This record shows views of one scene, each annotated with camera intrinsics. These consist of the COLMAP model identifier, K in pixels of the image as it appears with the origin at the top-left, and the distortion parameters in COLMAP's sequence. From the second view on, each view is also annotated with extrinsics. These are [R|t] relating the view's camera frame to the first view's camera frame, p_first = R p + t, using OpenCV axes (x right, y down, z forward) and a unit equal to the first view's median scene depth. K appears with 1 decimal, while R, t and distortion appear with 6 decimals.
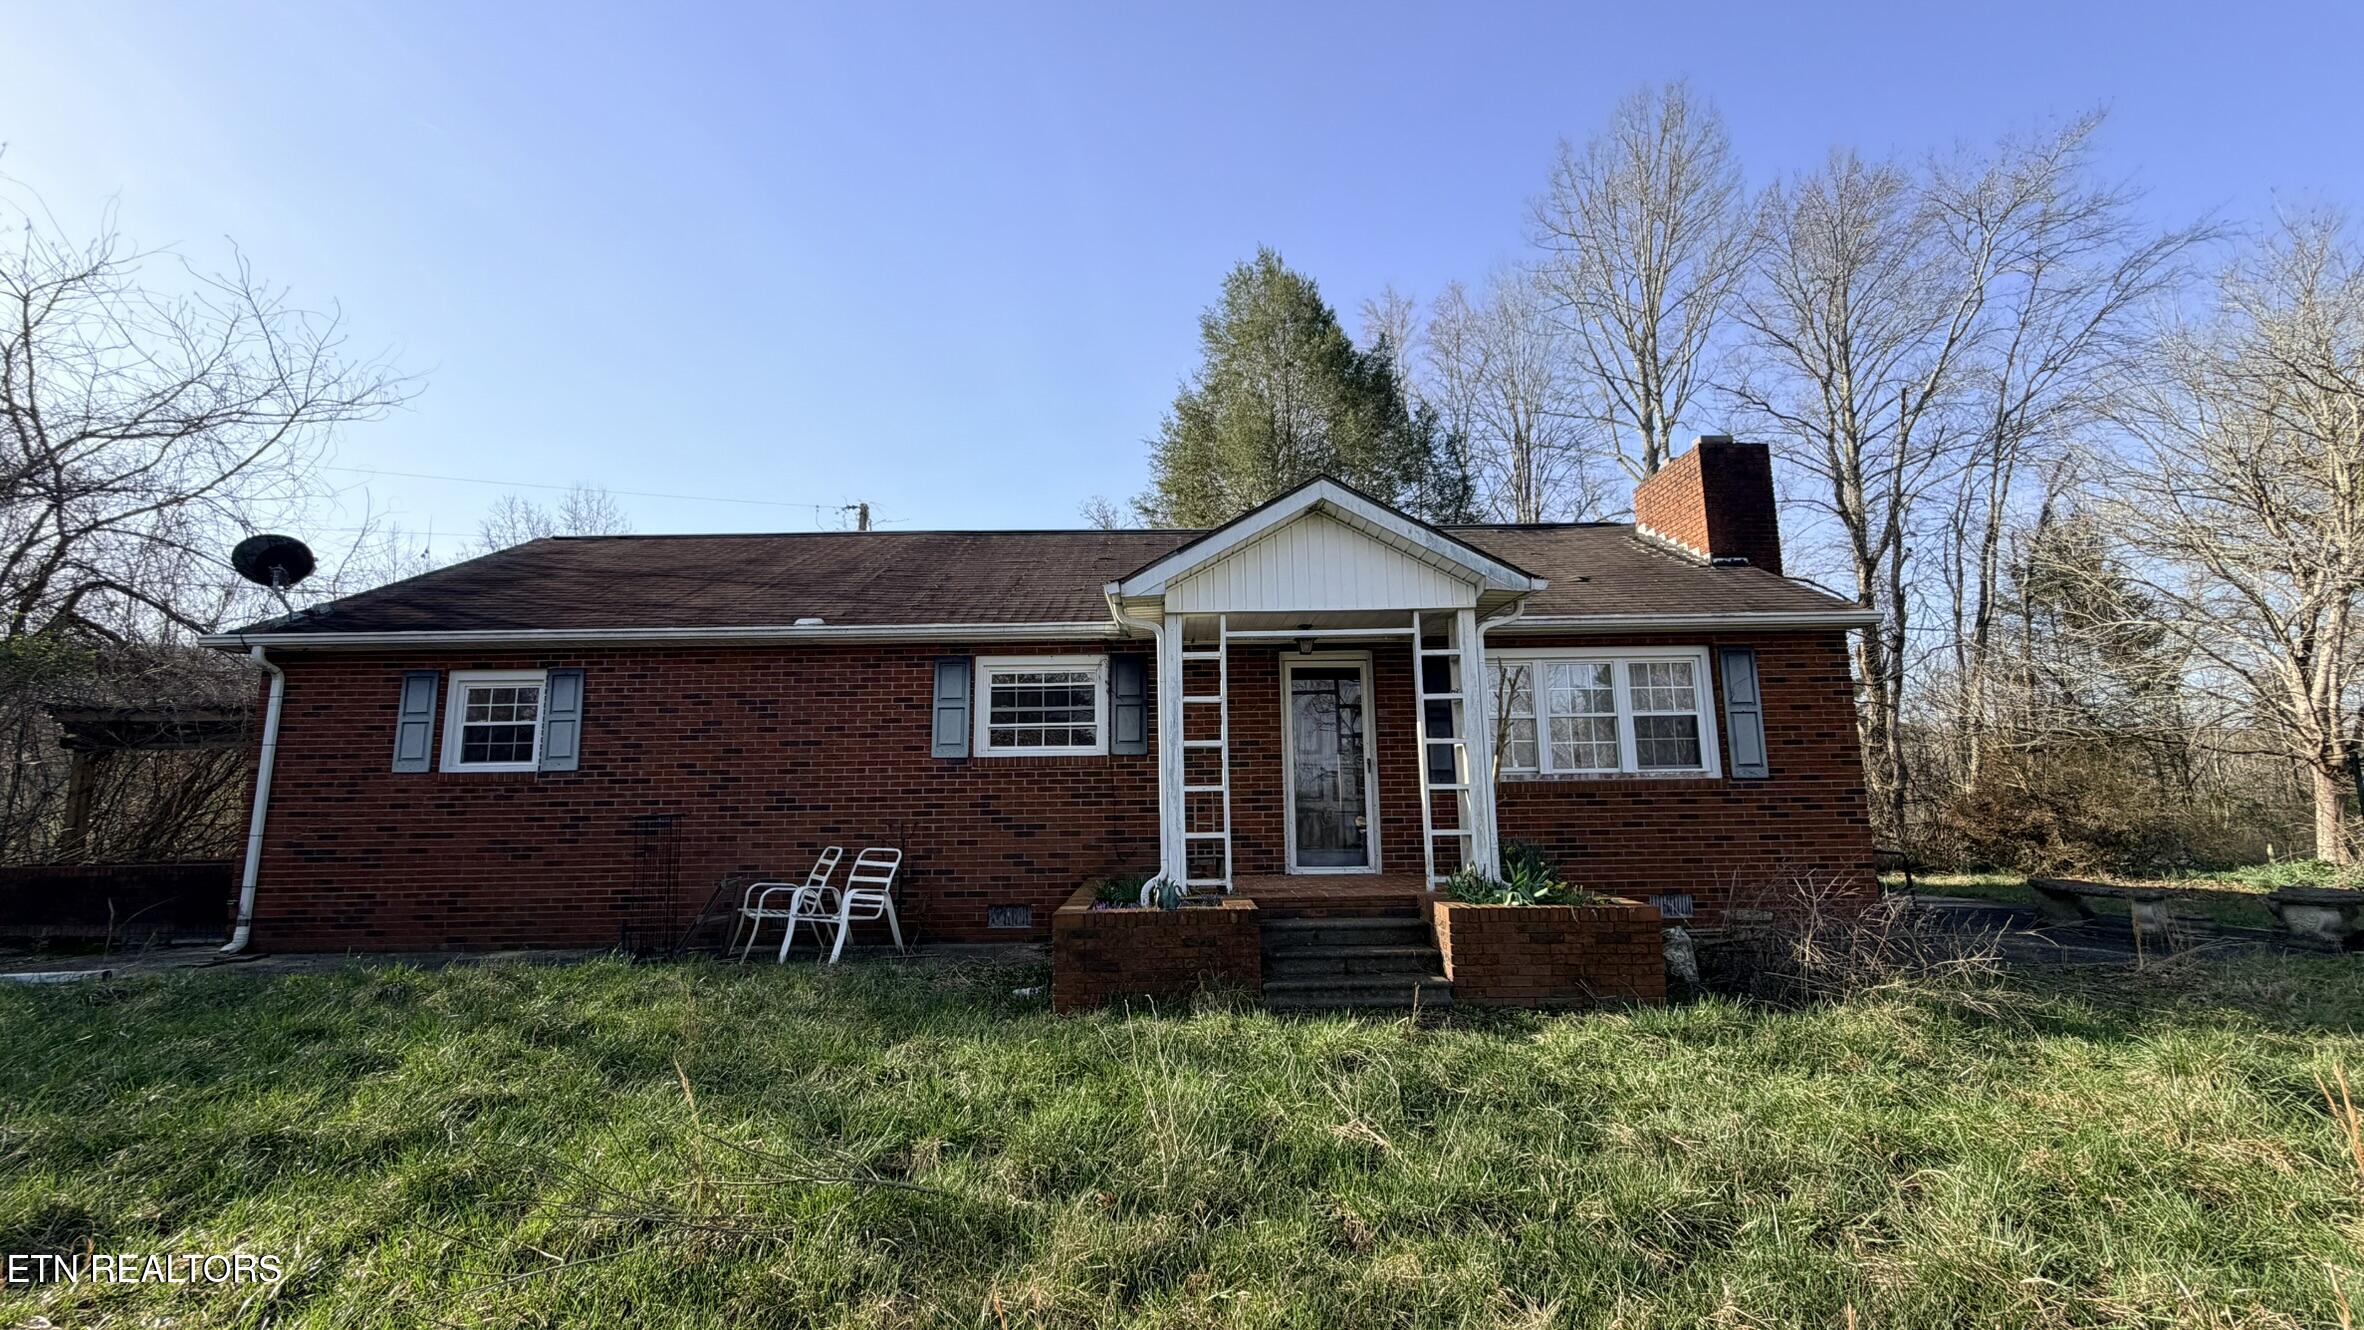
lens RADIAL K [[941.8, 0, 1172.1], [0, 941.8, 663.4], [0, 0, 1]] dist [-0.001059, 0.000390]
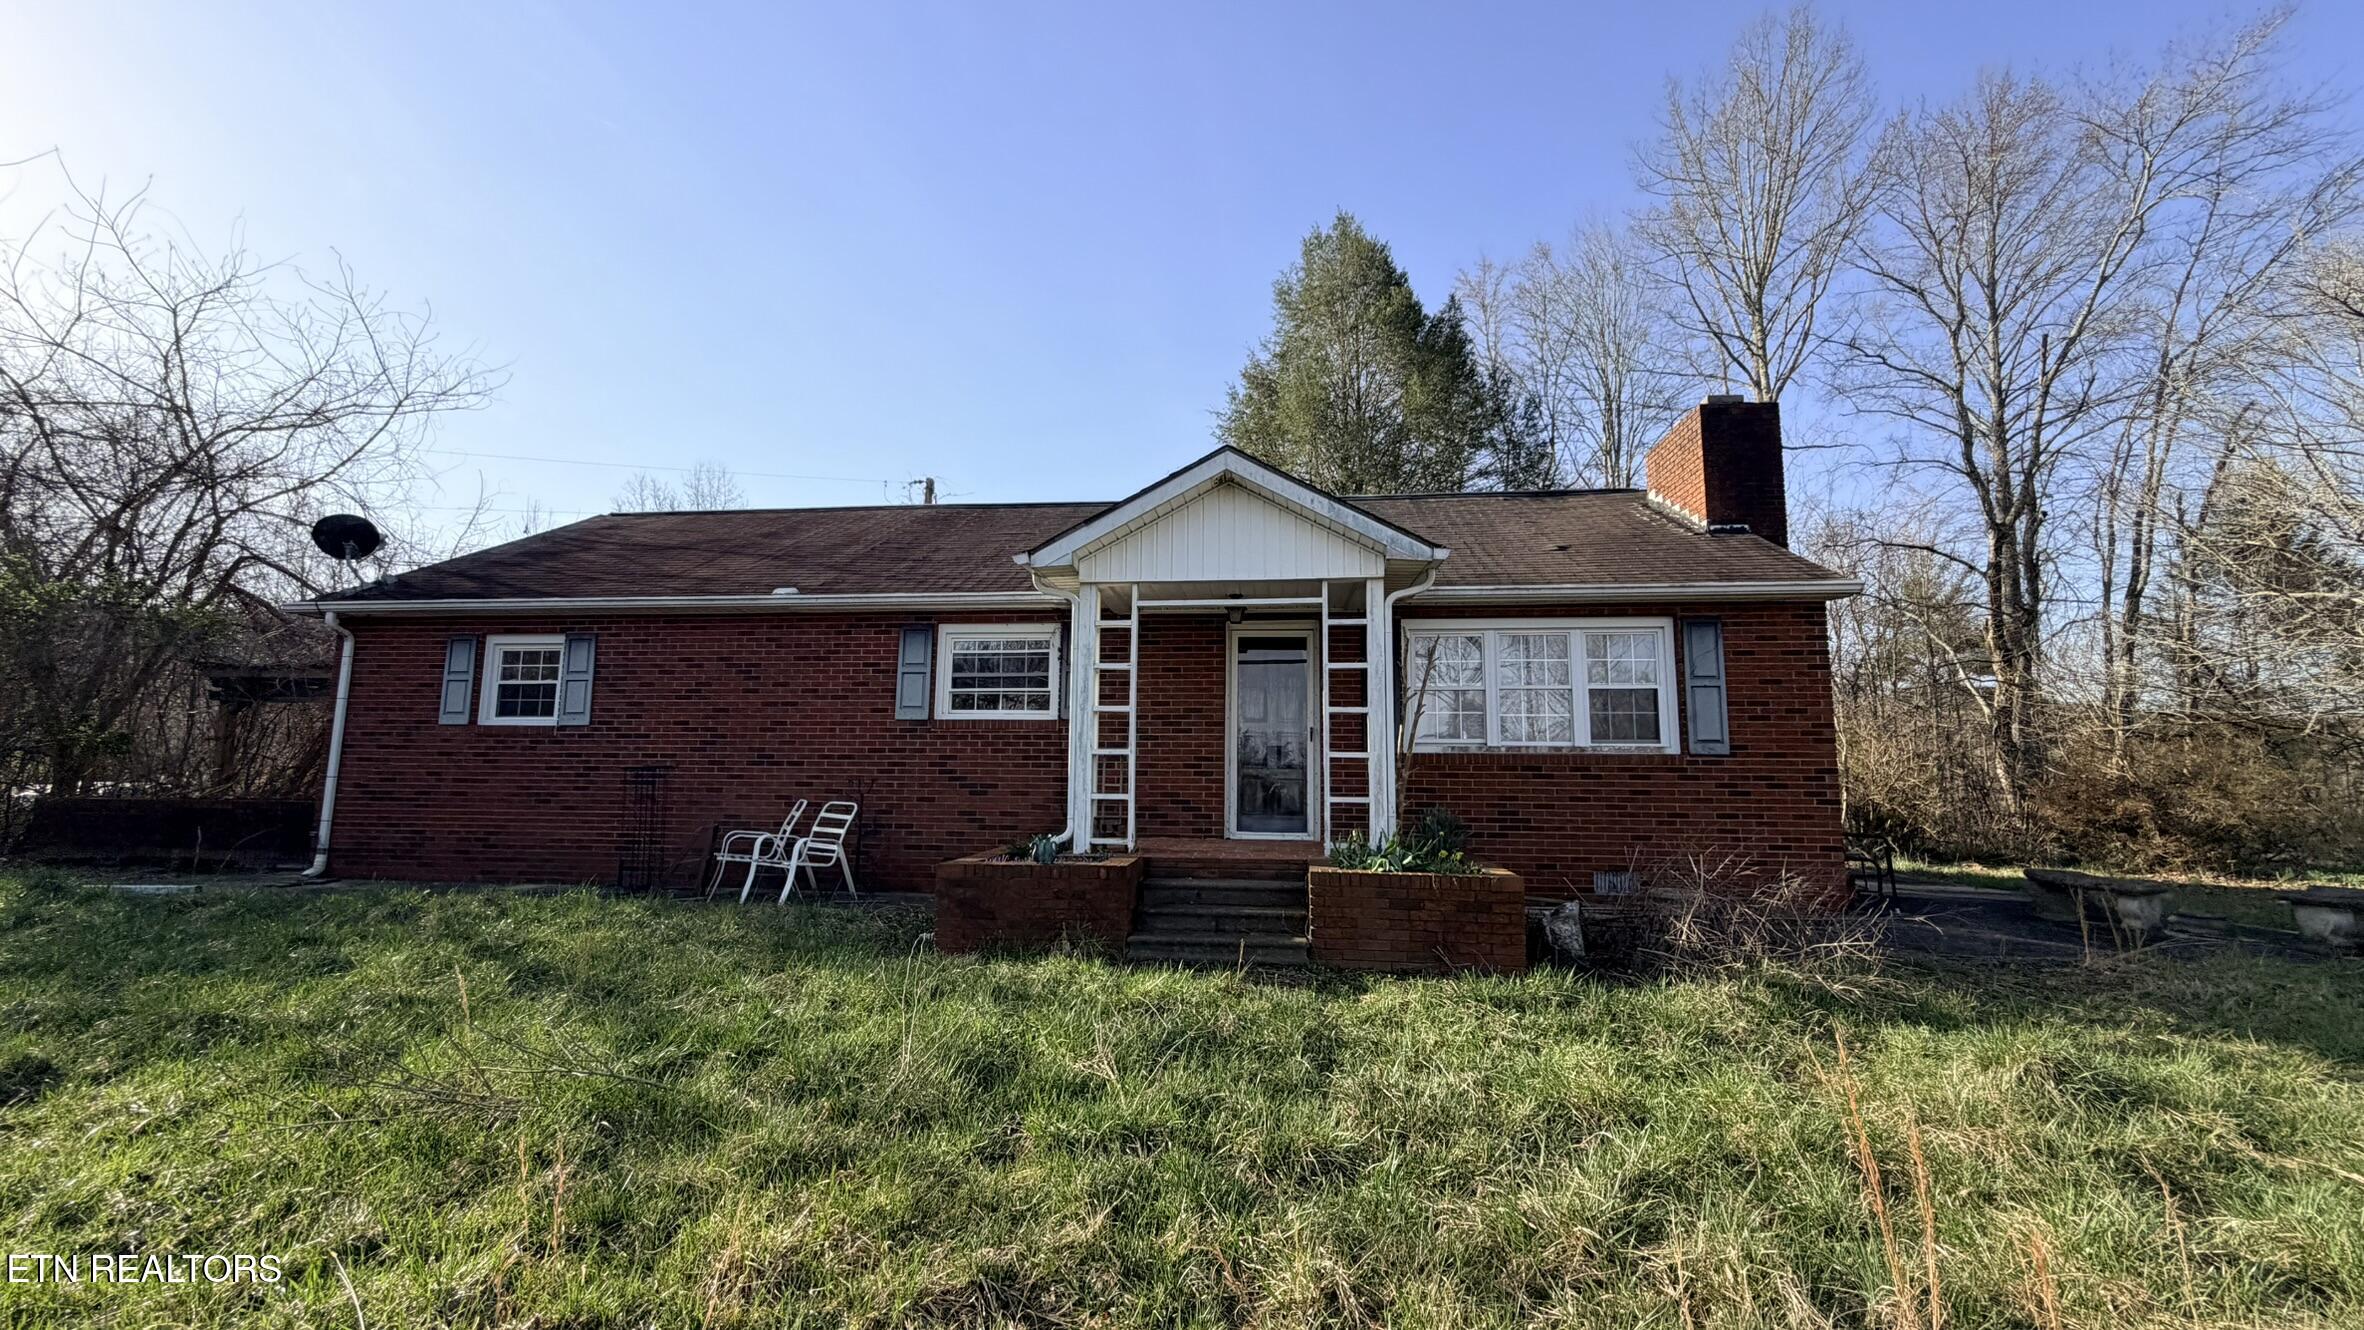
lens RADIAL K [[941.8, 0, 1172.1], [0, 941.8, 663.4], [0, 0, 1]] dist [-0.001059, 0.000390]
pose [[0.992941, 0.009774, -0.118203, 0.176293], [-0.006103, 0.999489, 0.031379, 0.001714], [0.118449, -0.030436, 0.992494, -0.017529]]
